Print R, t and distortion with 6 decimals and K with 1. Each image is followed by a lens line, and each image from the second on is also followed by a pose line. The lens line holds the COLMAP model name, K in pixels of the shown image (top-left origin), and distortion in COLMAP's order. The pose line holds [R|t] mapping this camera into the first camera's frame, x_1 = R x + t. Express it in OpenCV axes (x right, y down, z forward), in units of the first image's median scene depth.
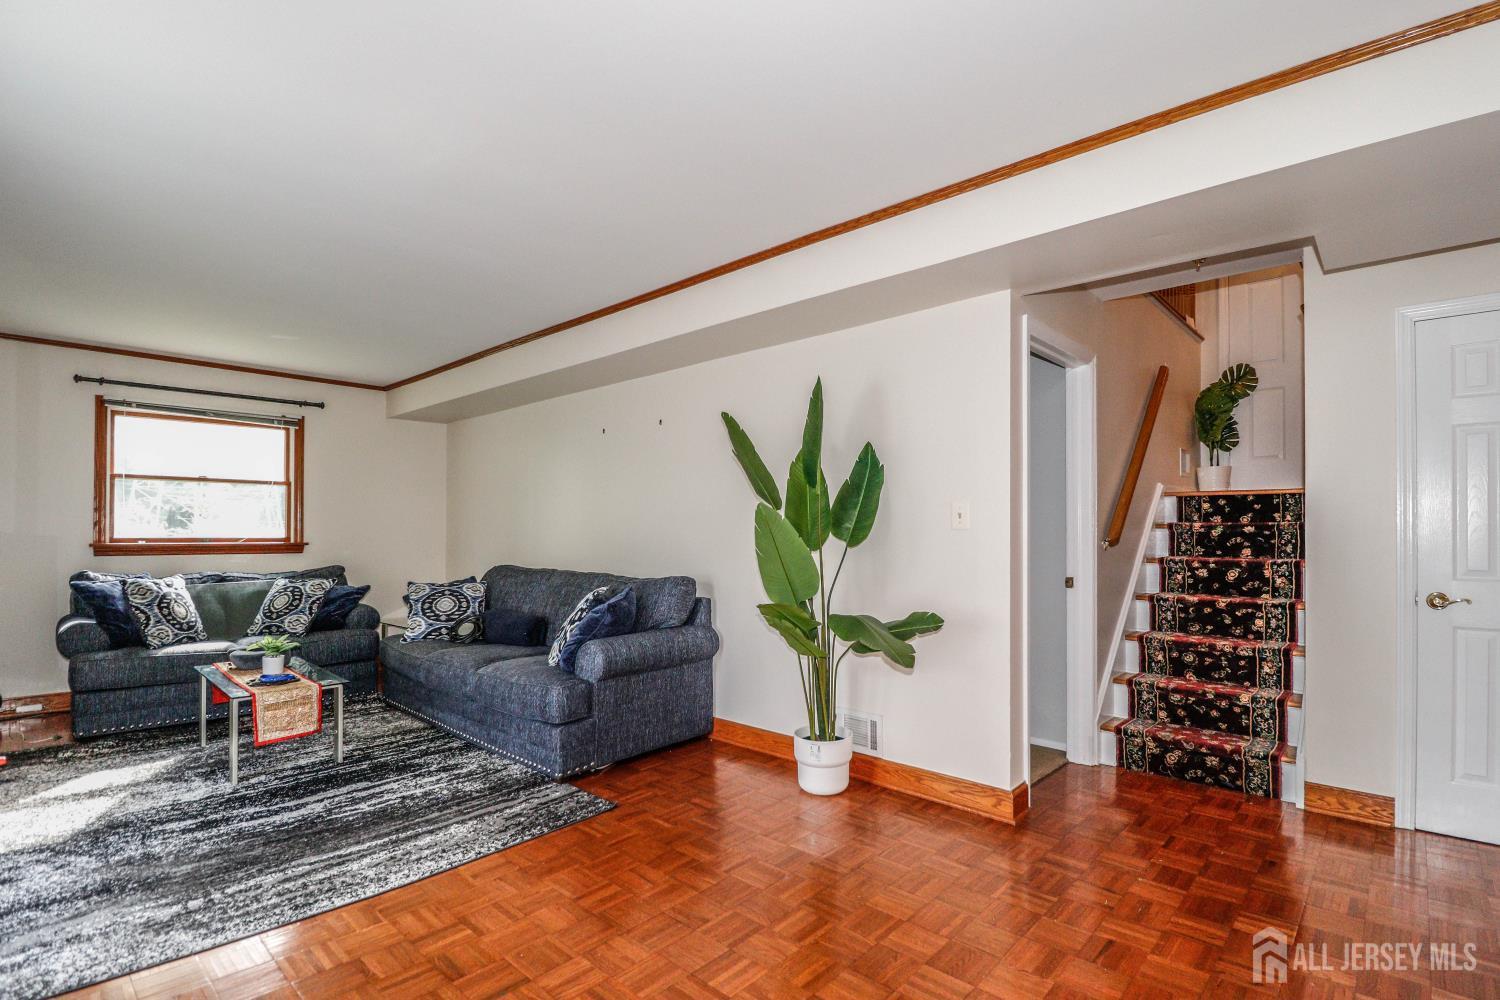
lens RADIAL K [[712.7, 0, 784.8], [0, 712.7, 522.2], [0, 0, 1]] dist [-0.002341, -0.013663]
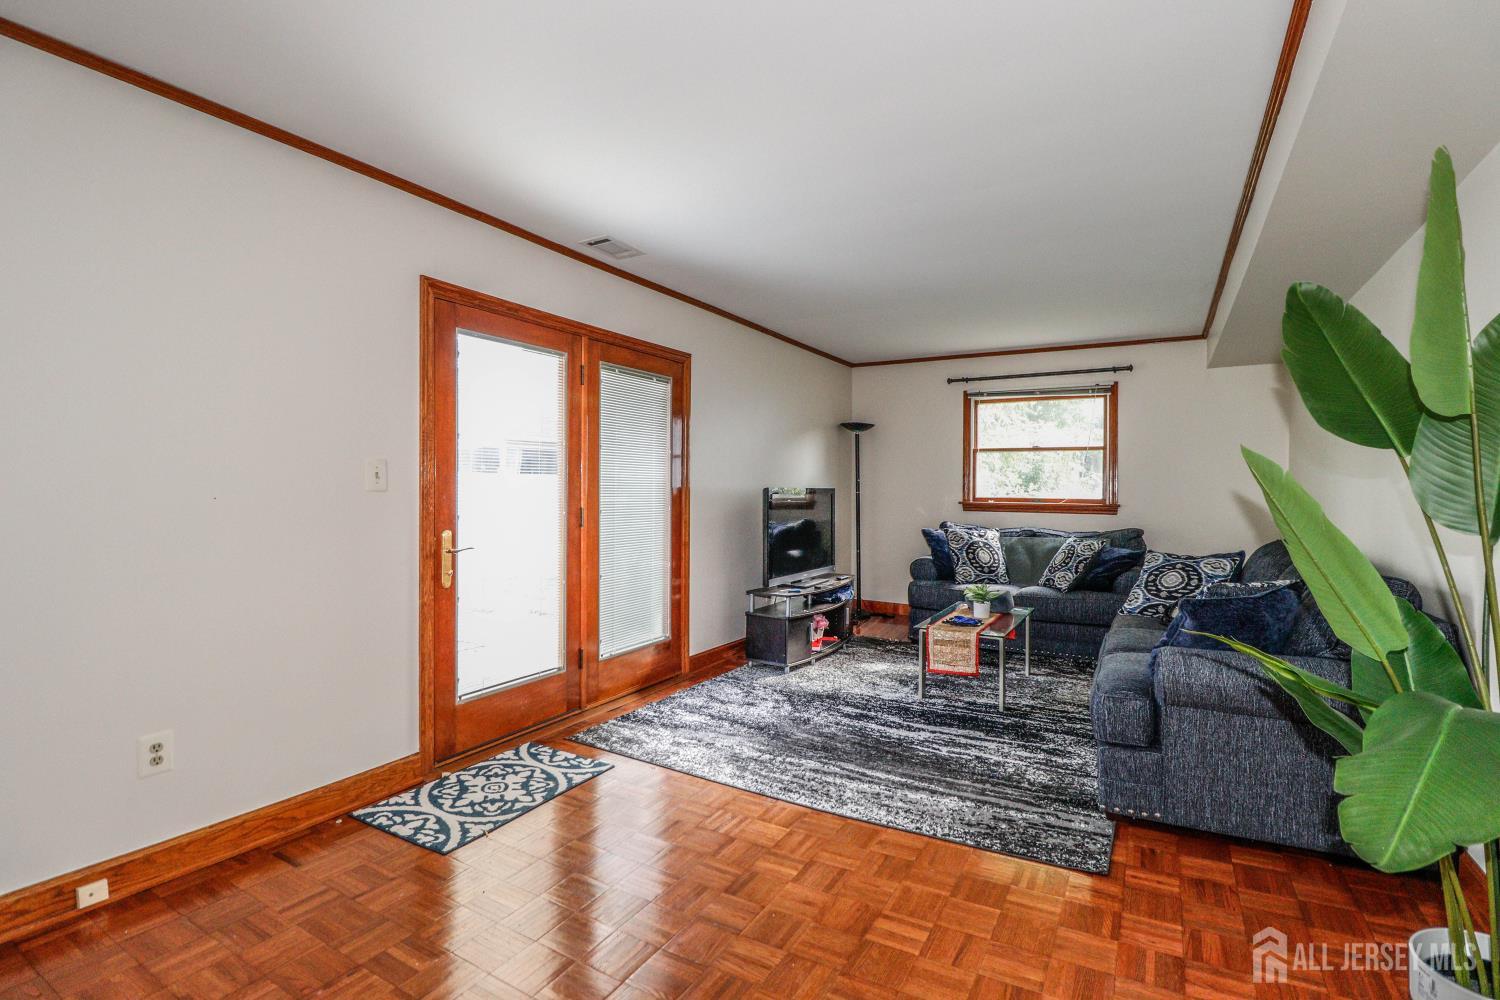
lens RADIAL K [[705.5, 0, 756.3], [0, 705.5, 492.5], [0, 0, 1]] dist [-0.002424, -0.008396]
pose [[0.198026, 0.004934, -0.980184, 0.355852], [0.005184, 0.999968, 0.006081, 0.003680], [0.980183, -0.006285, 0.197994, 0.465869]]
